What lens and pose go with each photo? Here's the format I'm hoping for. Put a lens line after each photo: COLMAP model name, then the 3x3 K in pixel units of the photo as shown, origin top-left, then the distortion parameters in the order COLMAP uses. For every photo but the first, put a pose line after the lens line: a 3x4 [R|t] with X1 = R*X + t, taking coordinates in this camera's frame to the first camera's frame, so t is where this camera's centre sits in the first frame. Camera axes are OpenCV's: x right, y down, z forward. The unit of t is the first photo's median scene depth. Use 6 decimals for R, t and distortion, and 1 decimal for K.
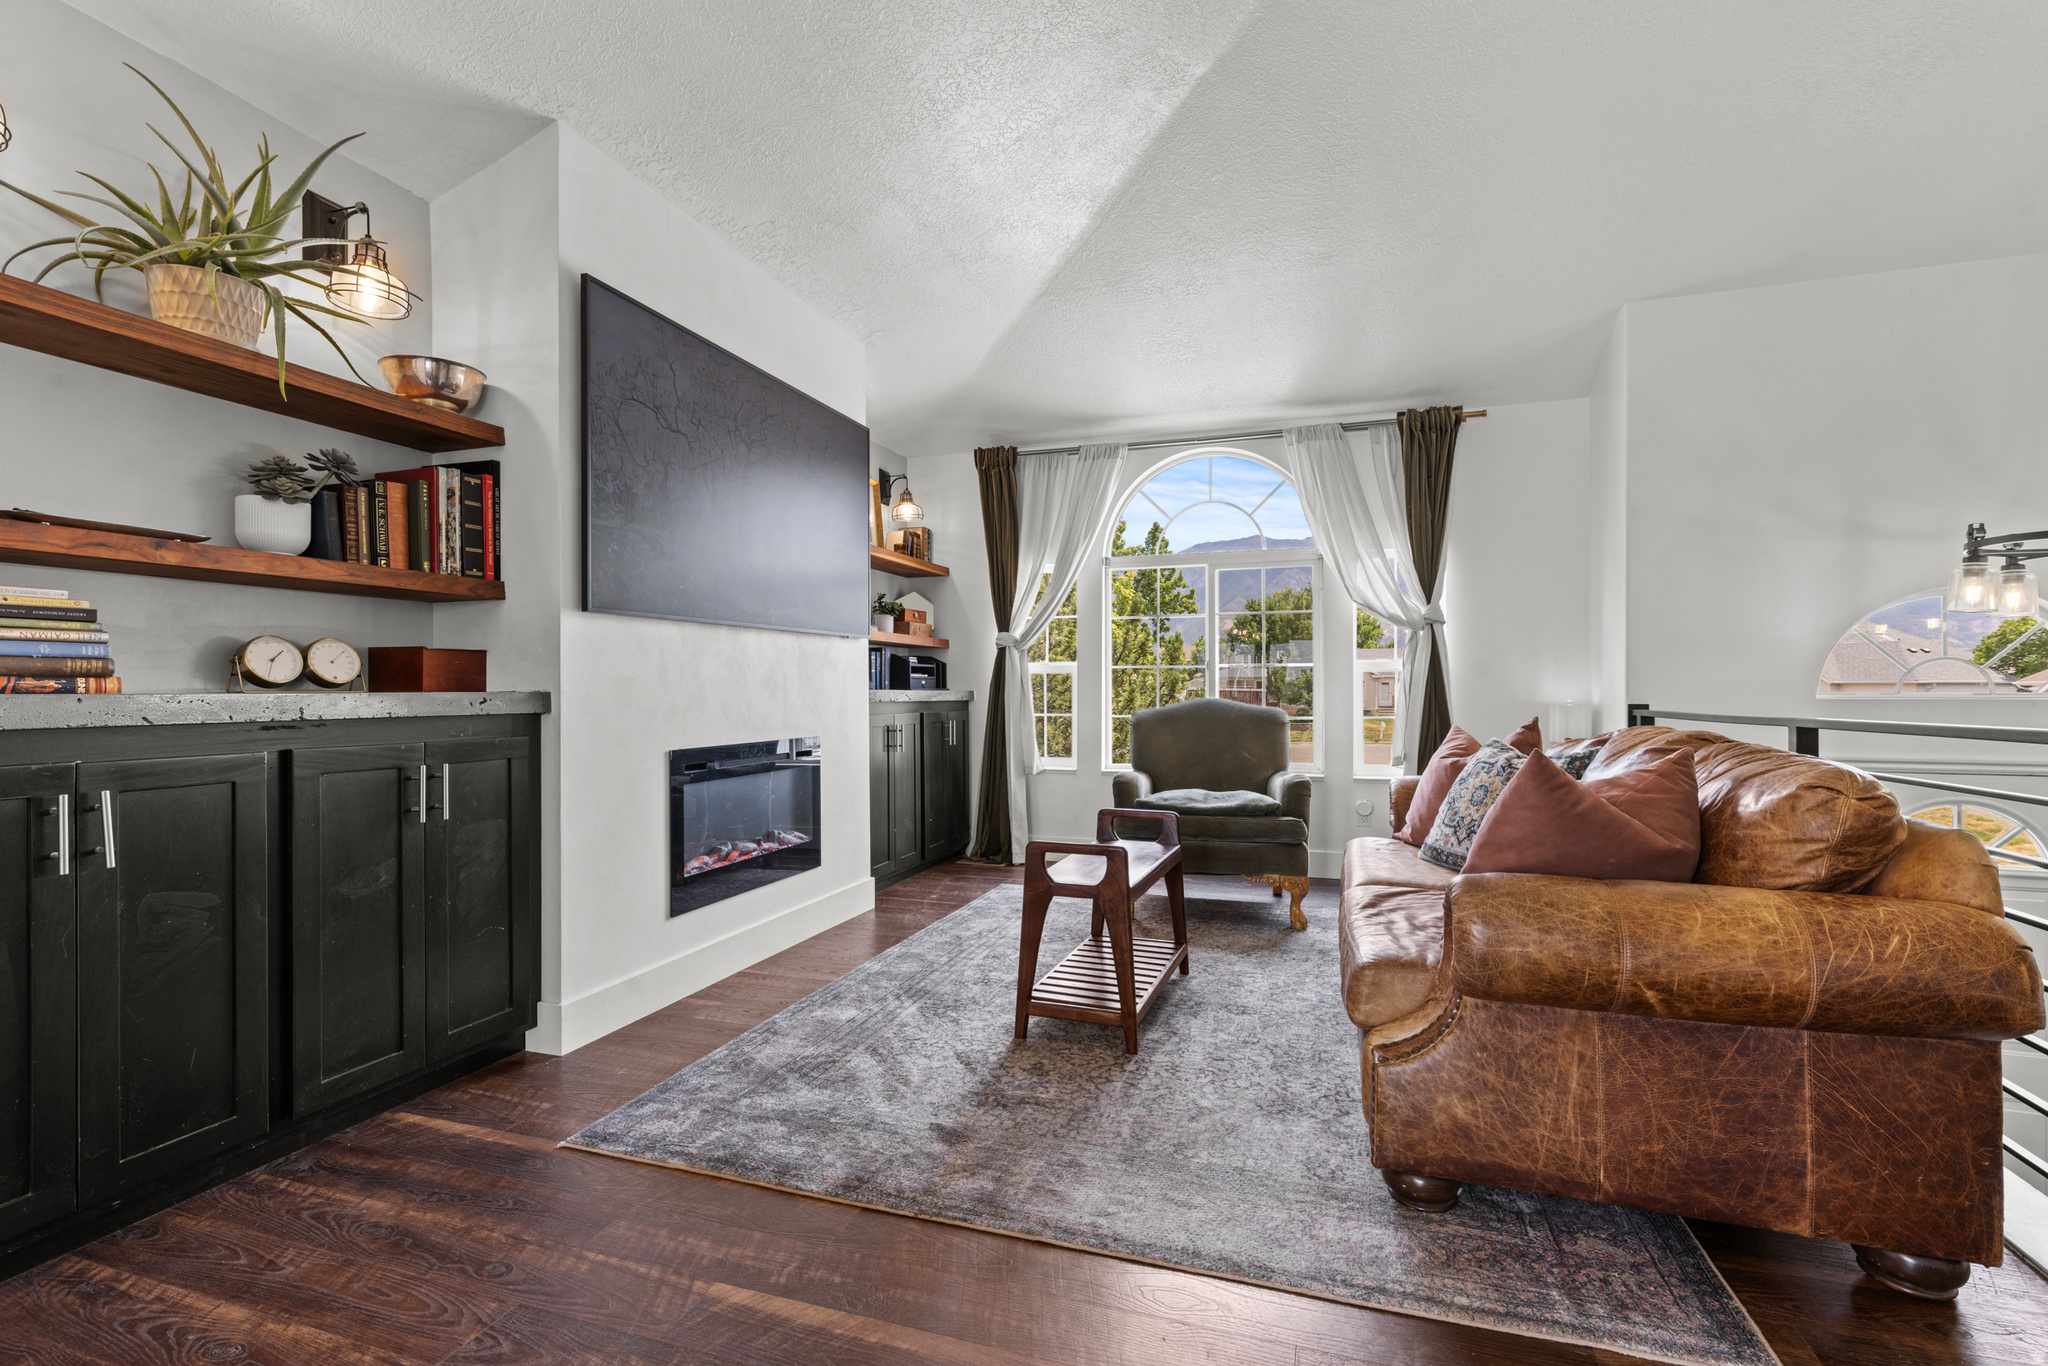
lens RADIAL K [[930.1, 0, 991.7], [0, 930.1, 687.2], [0, 0, 1]] dist [0.007379, -0.000734]
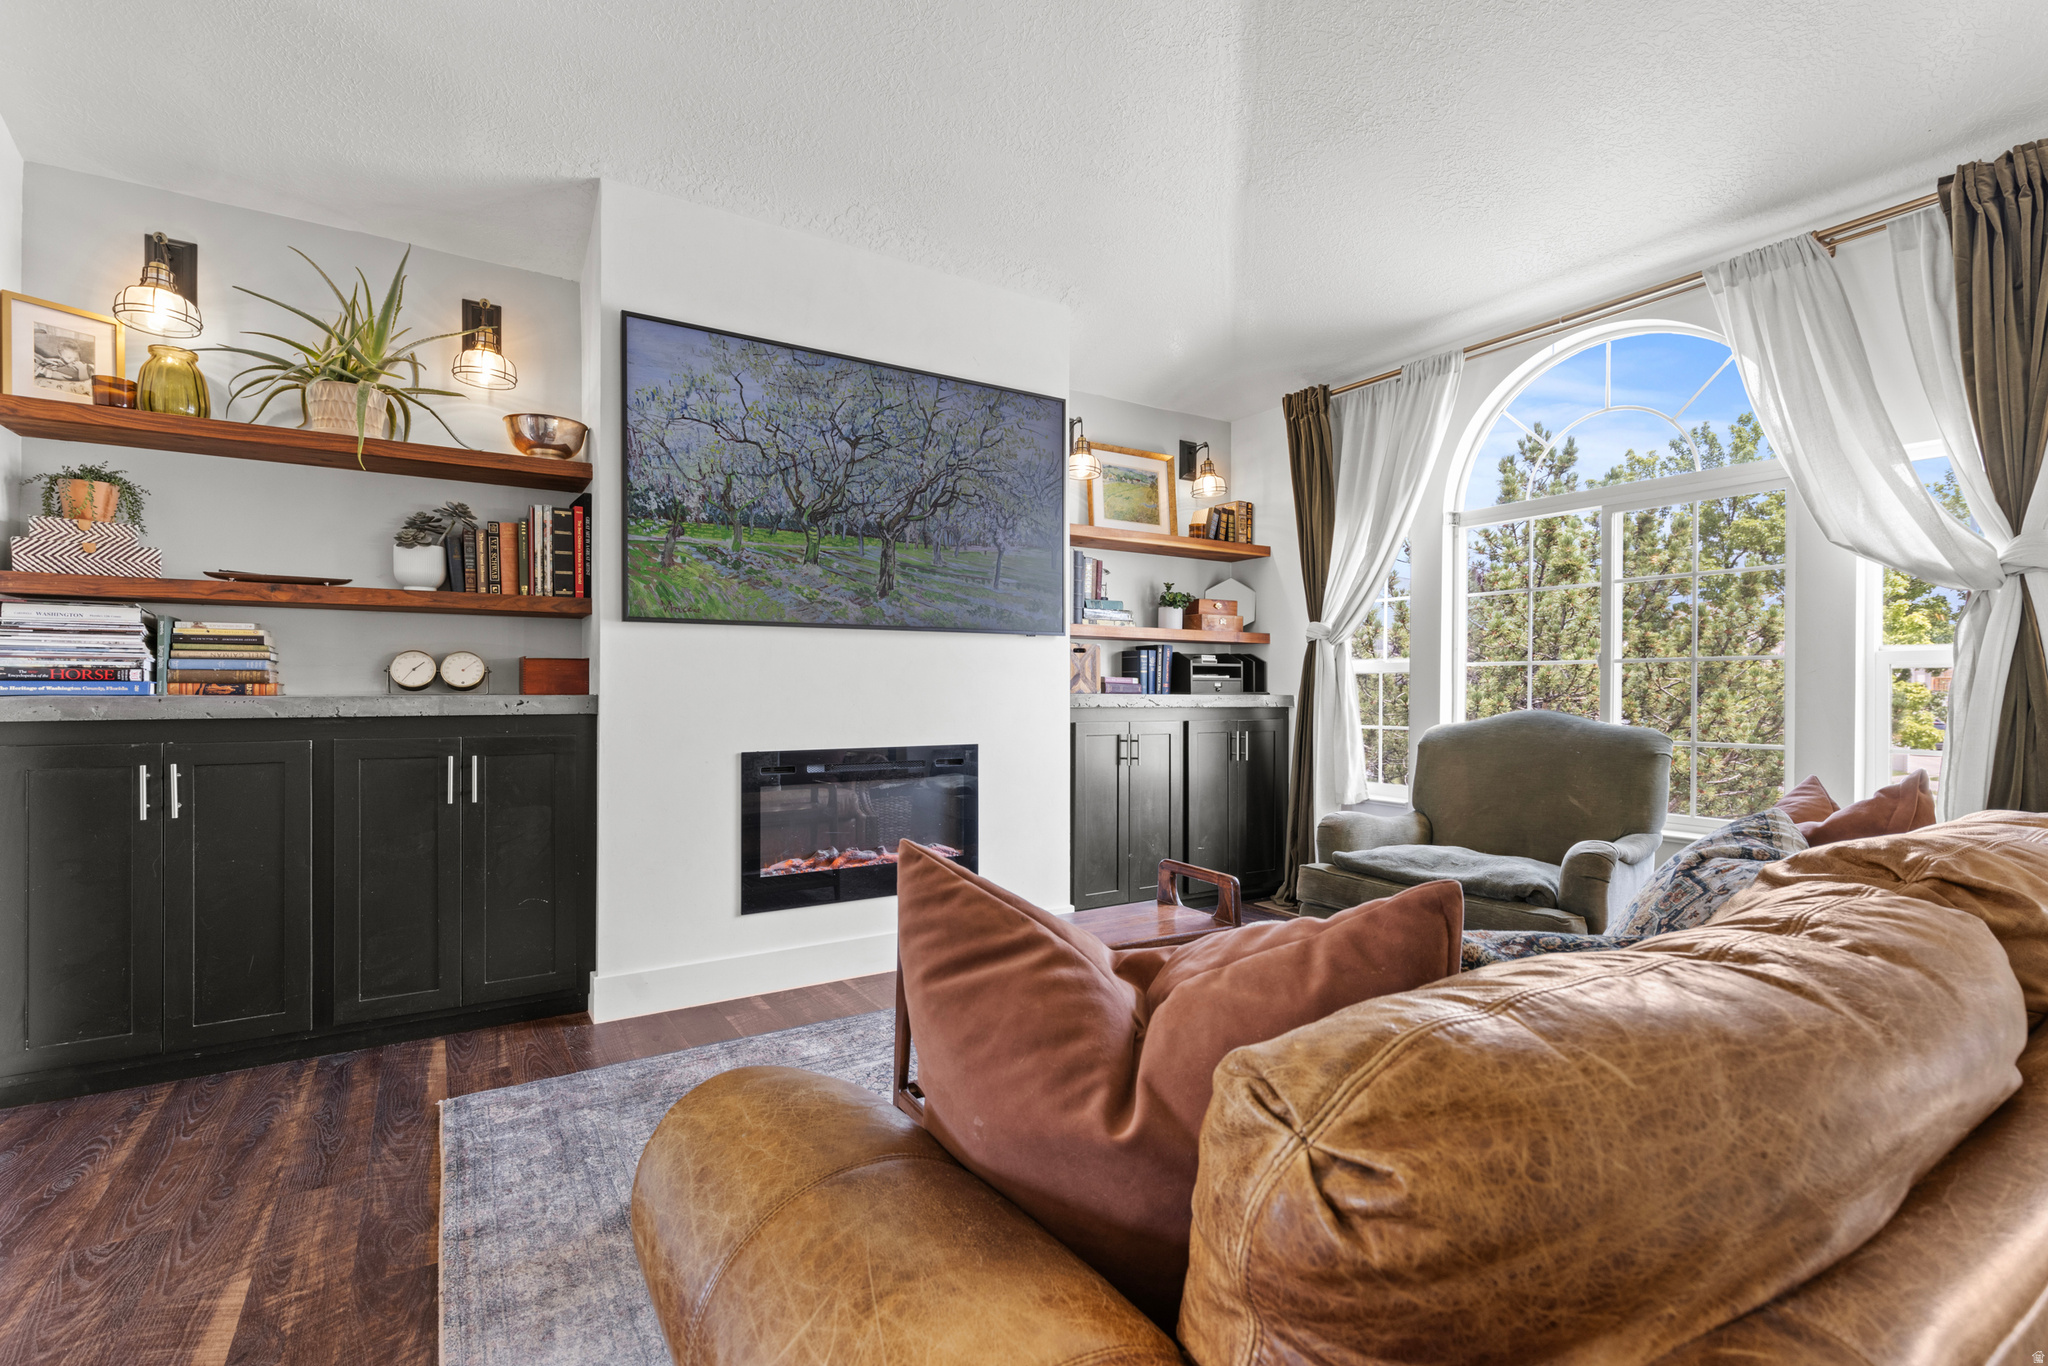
lens RADIAL K [[930.1, 0, 1016.2], [0, 930.1, 689.3], [0, 0, 1]] dist [0.007379, -0.000734]
pose [[0.785422, 0.005768, -0.618934, 0.553080], [-0.003316, 0.999981, 0.005111, -0.008651], [0.618952, -0.001962, 0.785426, 0.396844]]
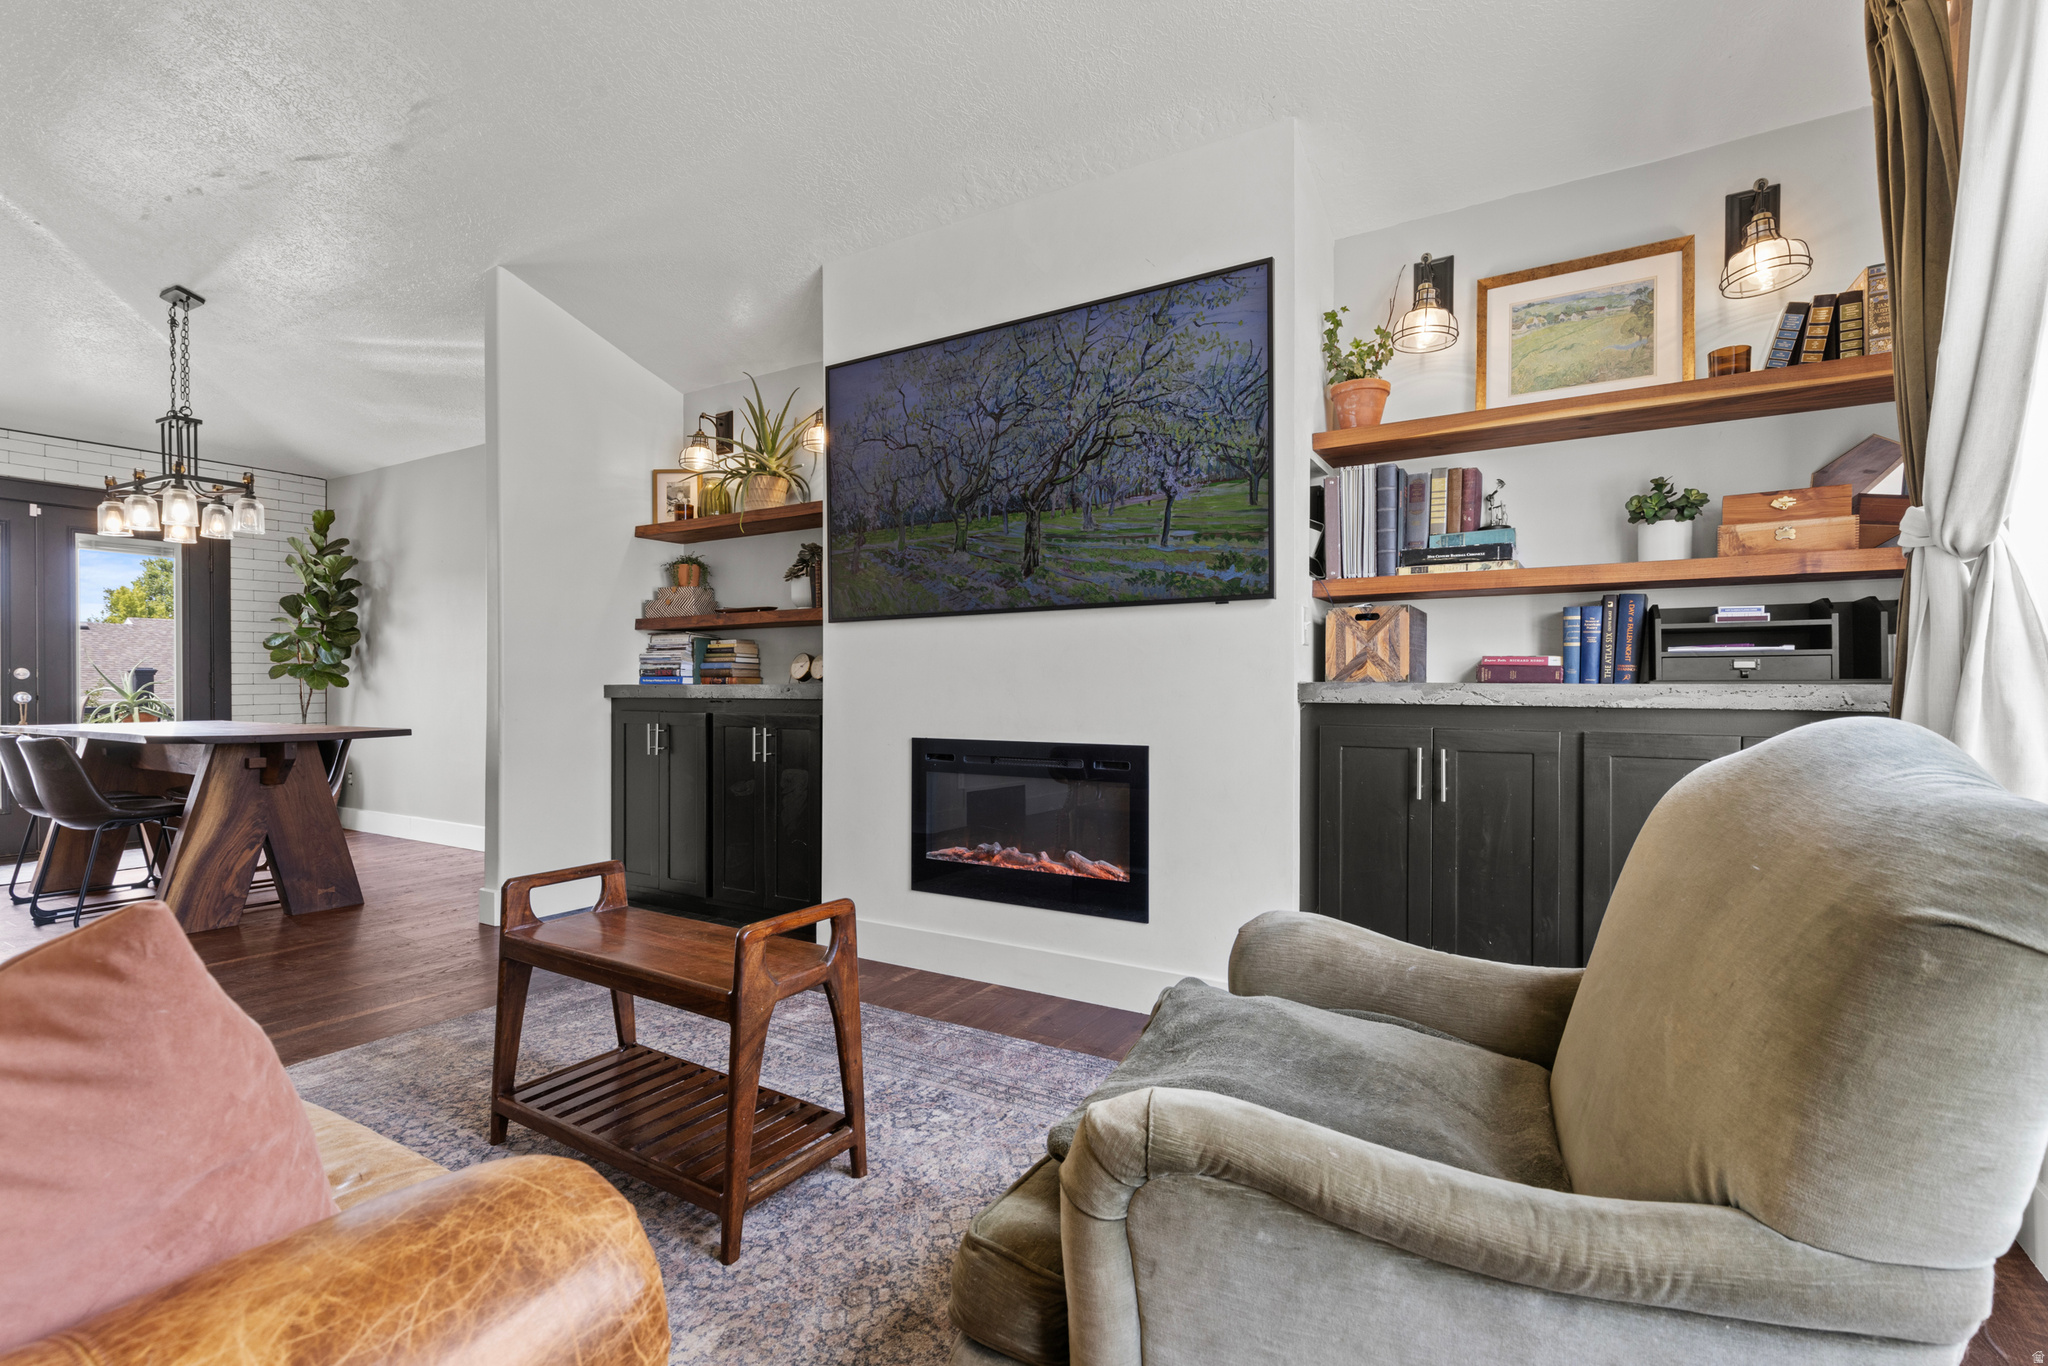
lens RADIAL K [[930.1, 0, 1020.3], [0, 930.1, 687.8], [0, 0, 1]] dist [0.007379, -0.000734]
pose [[-0.200370, 0.004114, -0.979712, 0.735758], [0.003843, 0.999987, 0.003413, 0.005804], [0.979713, -0.003081, -0.200383, 1.404288]]
